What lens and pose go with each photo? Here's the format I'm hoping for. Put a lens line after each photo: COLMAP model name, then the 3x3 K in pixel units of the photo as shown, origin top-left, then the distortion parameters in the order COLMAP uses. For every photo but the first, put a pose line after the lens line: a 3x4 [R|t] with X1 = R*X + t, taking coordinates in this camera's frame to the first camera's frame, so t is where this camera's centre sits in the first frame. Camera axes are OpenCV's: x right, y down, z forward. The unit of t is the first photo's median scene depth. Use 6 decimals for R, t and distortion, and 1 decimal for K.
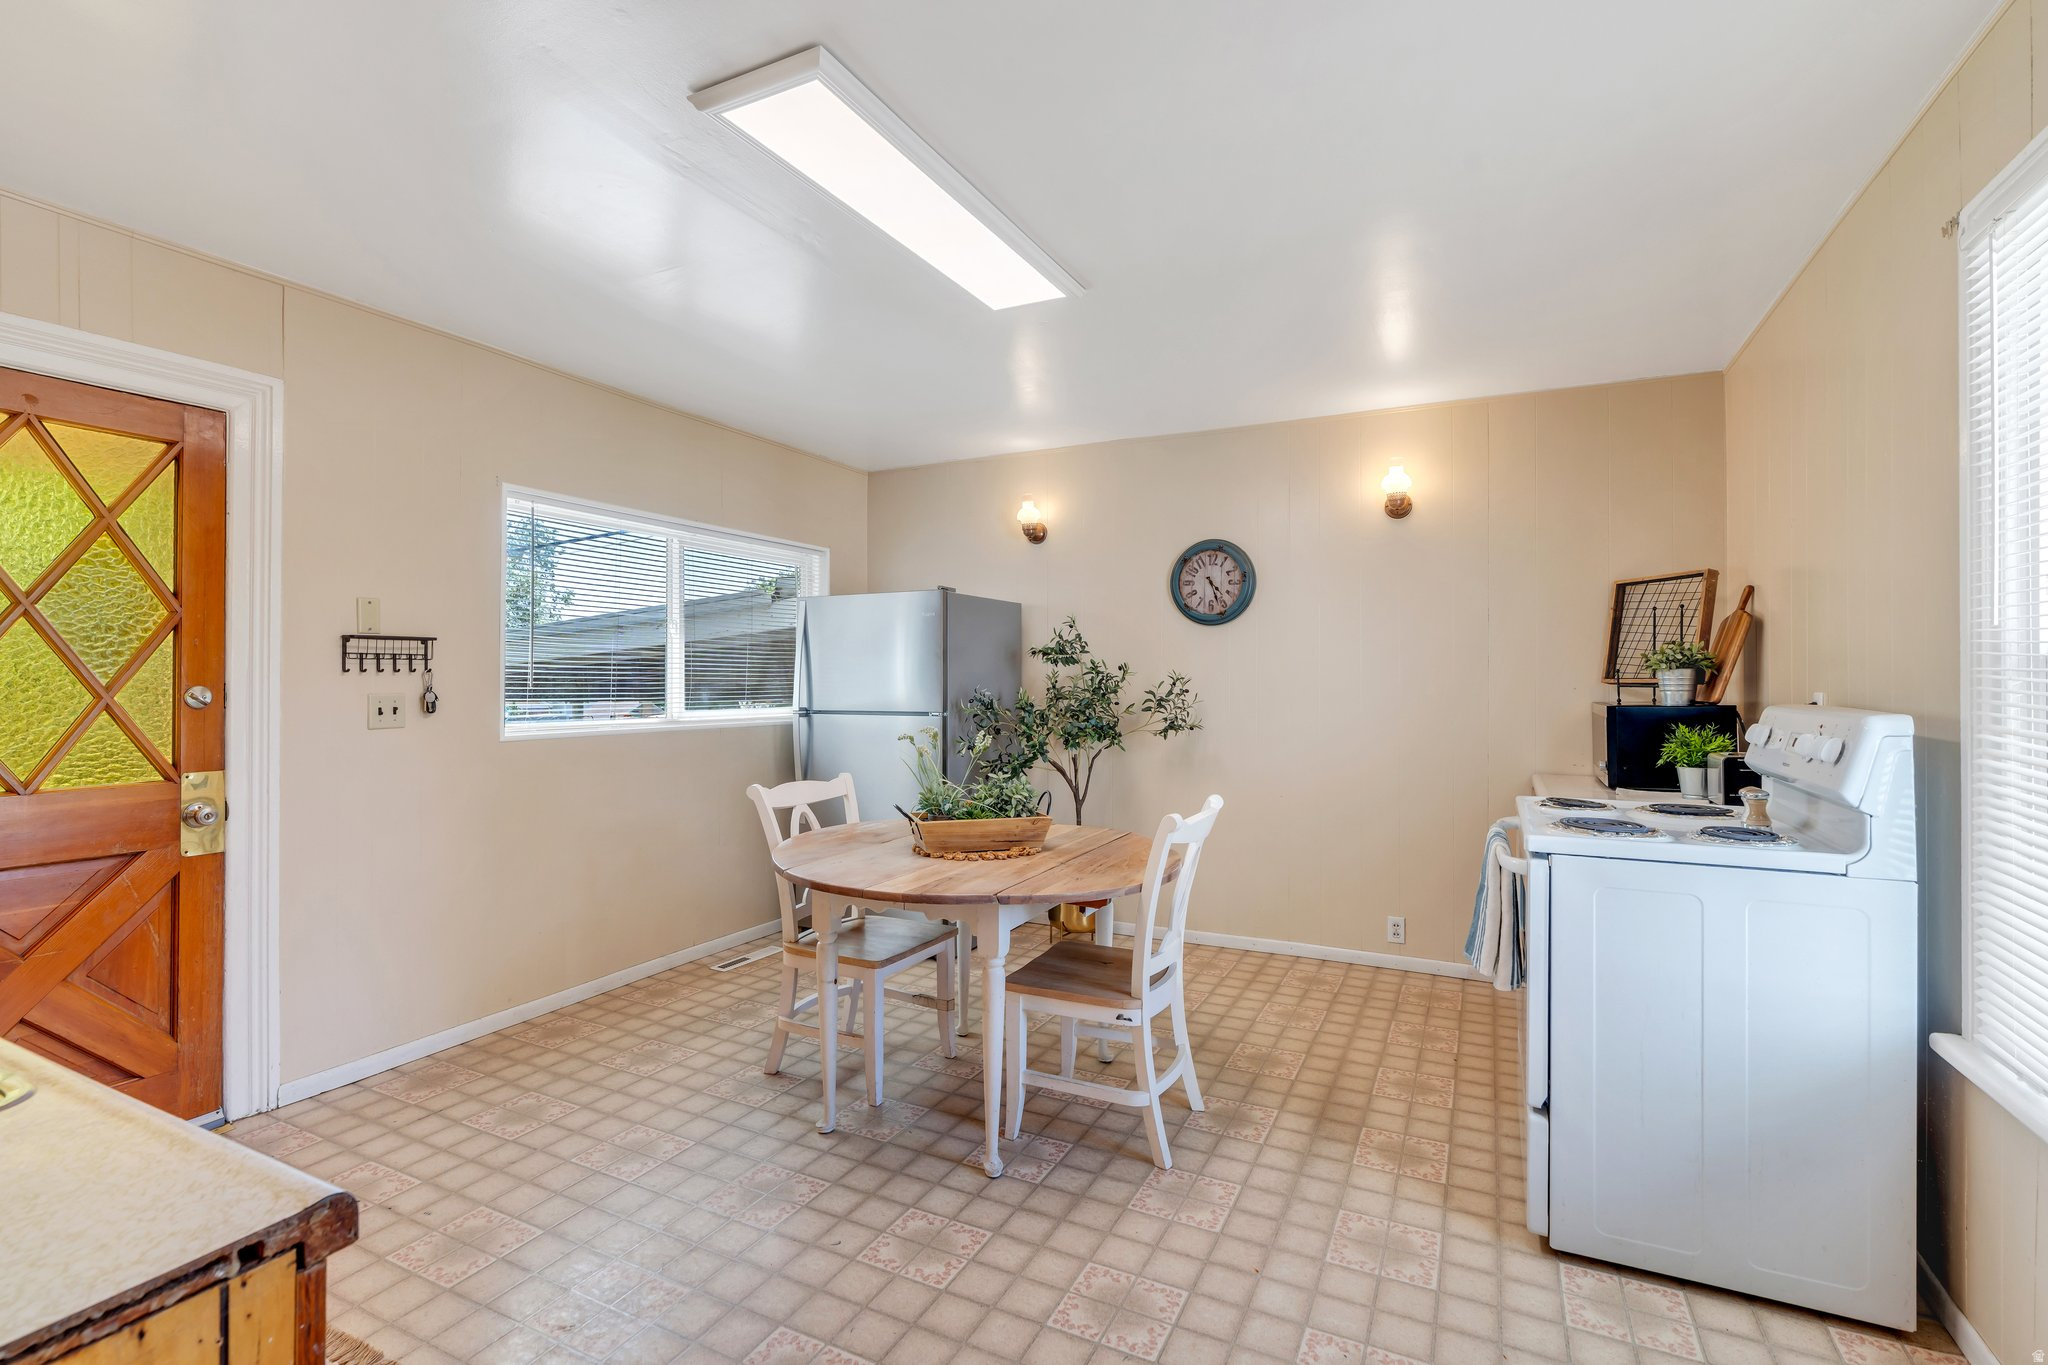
lens RADIAL K [[921.9, 0, 1029.6], [0, 921.9, 678.1], [0, 0, 1]] dist [-0.002932, 0.000287]
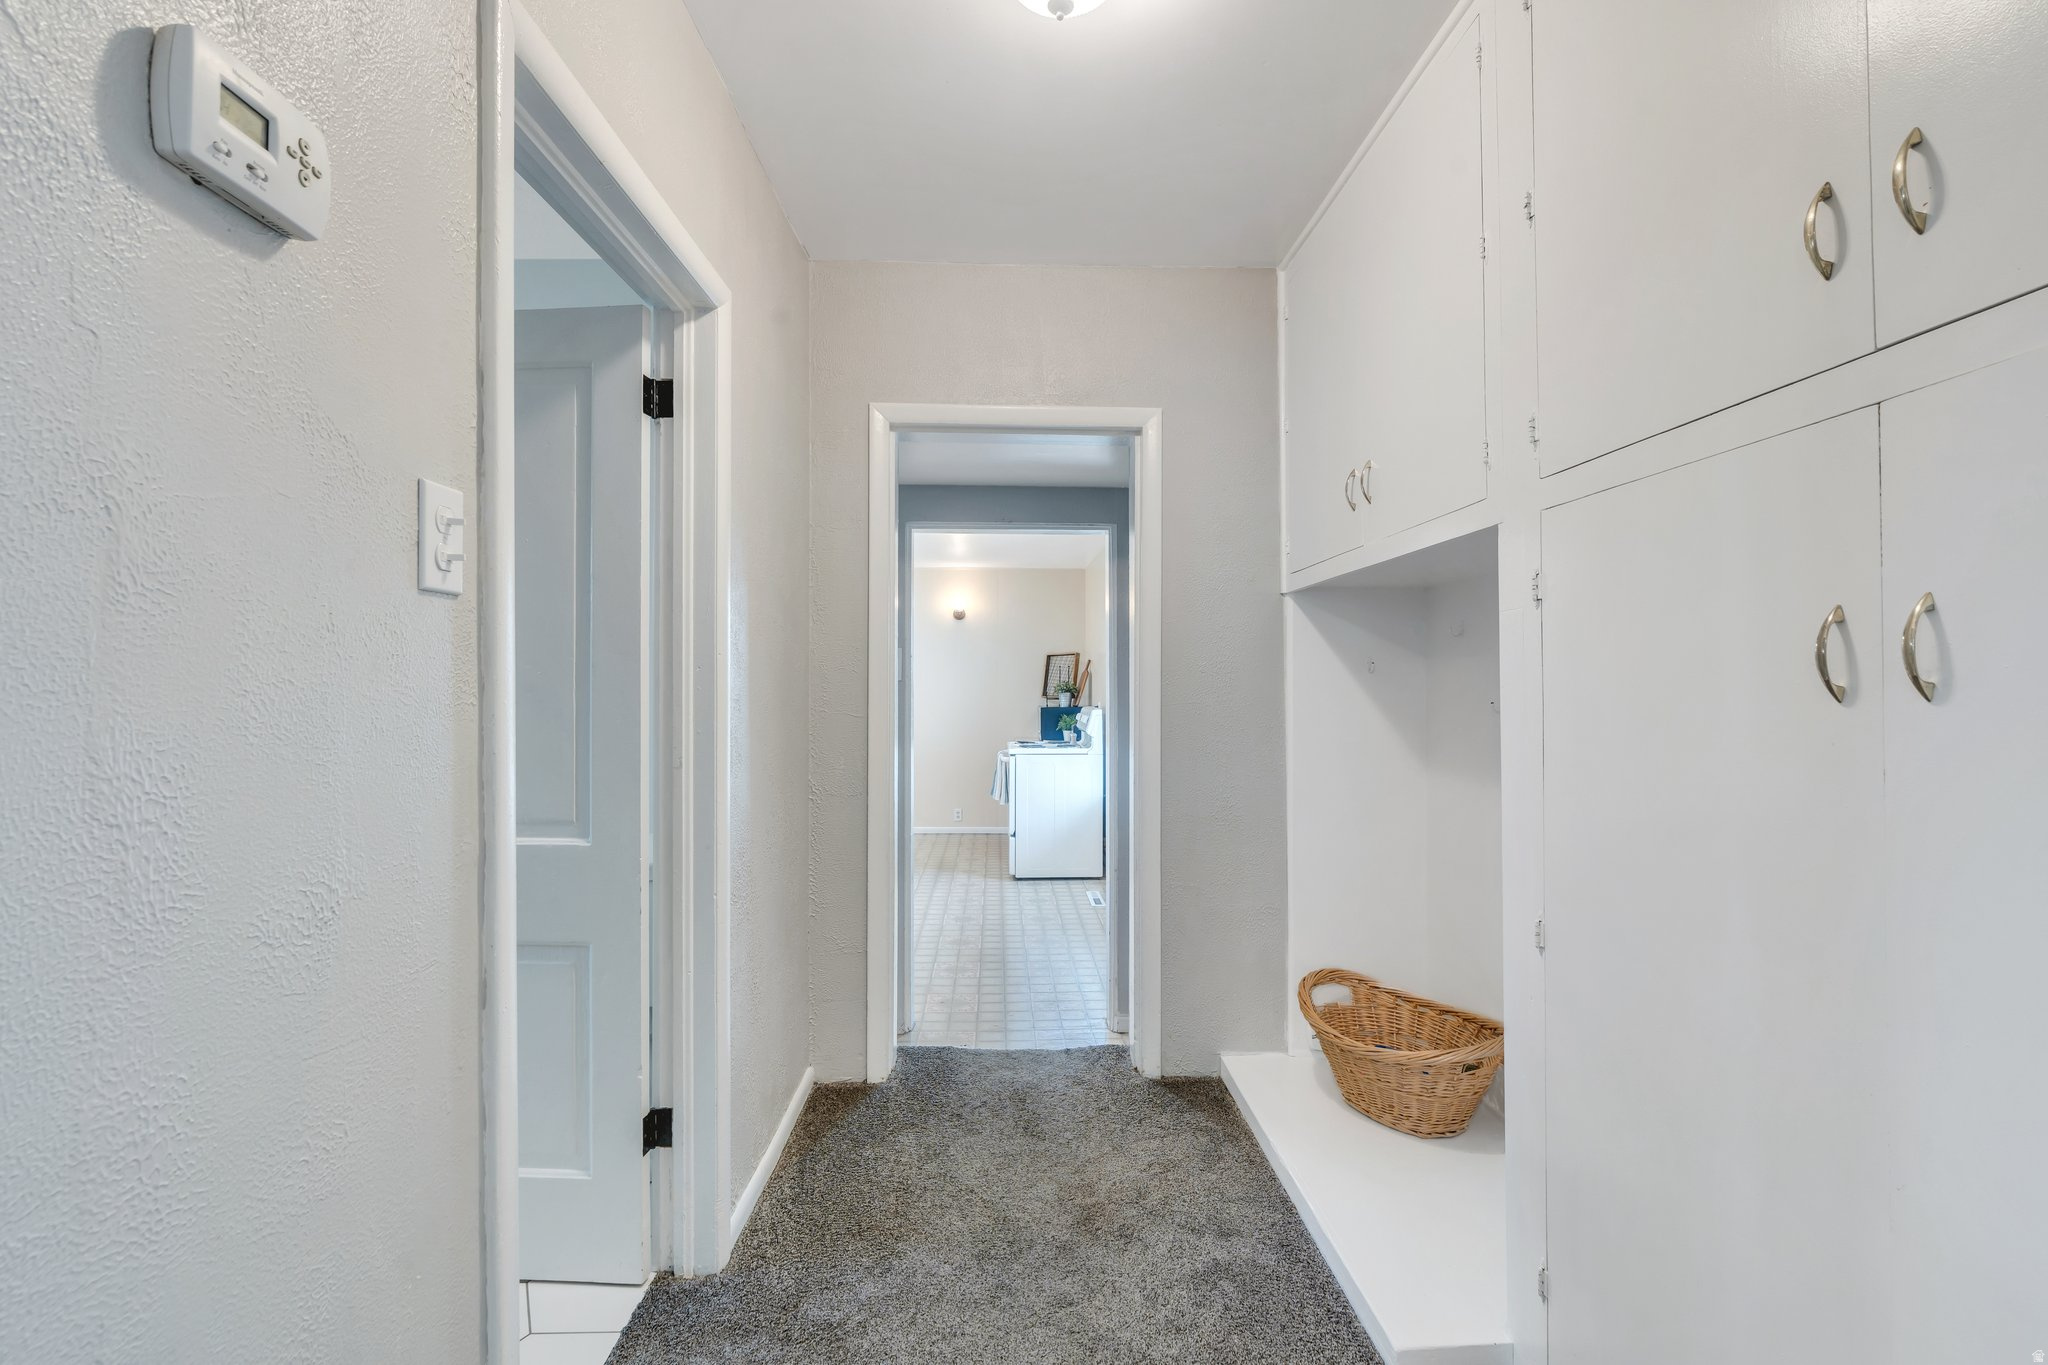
lens RADIAL K [[921.9, 0, 1029.6], [0, 921.9, 678.1], [0, 0, 1]] dist [-0.002932, 0.000287]
pose [[0.880379, -0.001375, 0.474268, -0.614825], [0.005386, 0.999960, -0.007099, -0.034398], [-0.474240, 0.008804, 0.880352, -1.249205]]
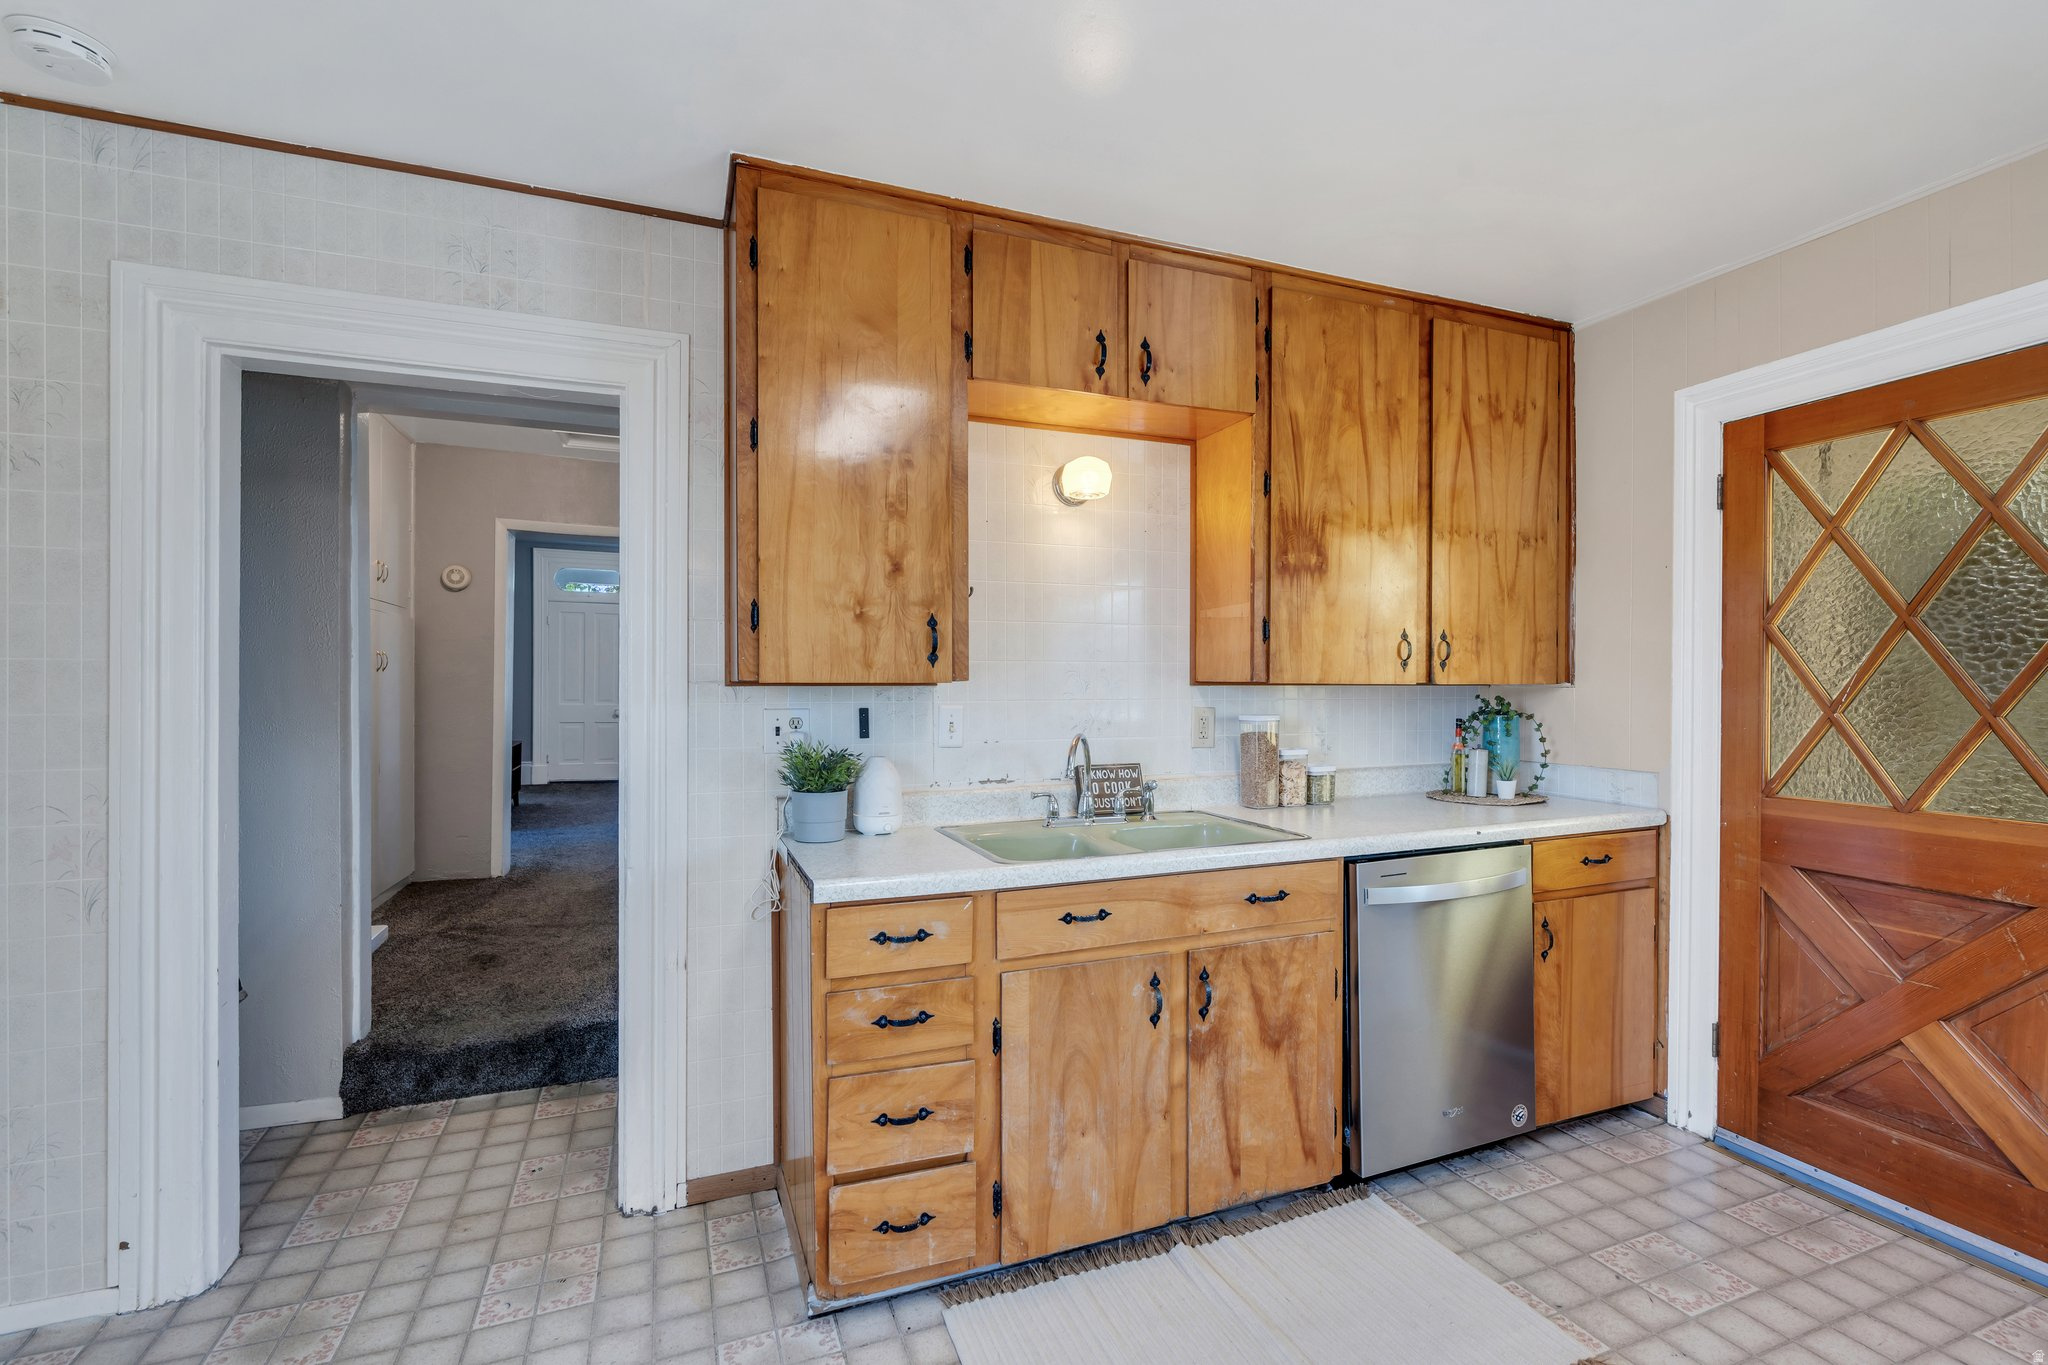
lens RADIAL K [[914.7, 0, 1033.2], [0, 914.7, 686.5], [0, 0, 1]] dist [-0.011469, 0.005538]
pose [[-0.662660, -0.001902, -0.748918, 0.183332], [-0.002171, 0.999997, -0.000619, -0.002802], [0.748917, 0.001216, -0.662663, 0.712754]]
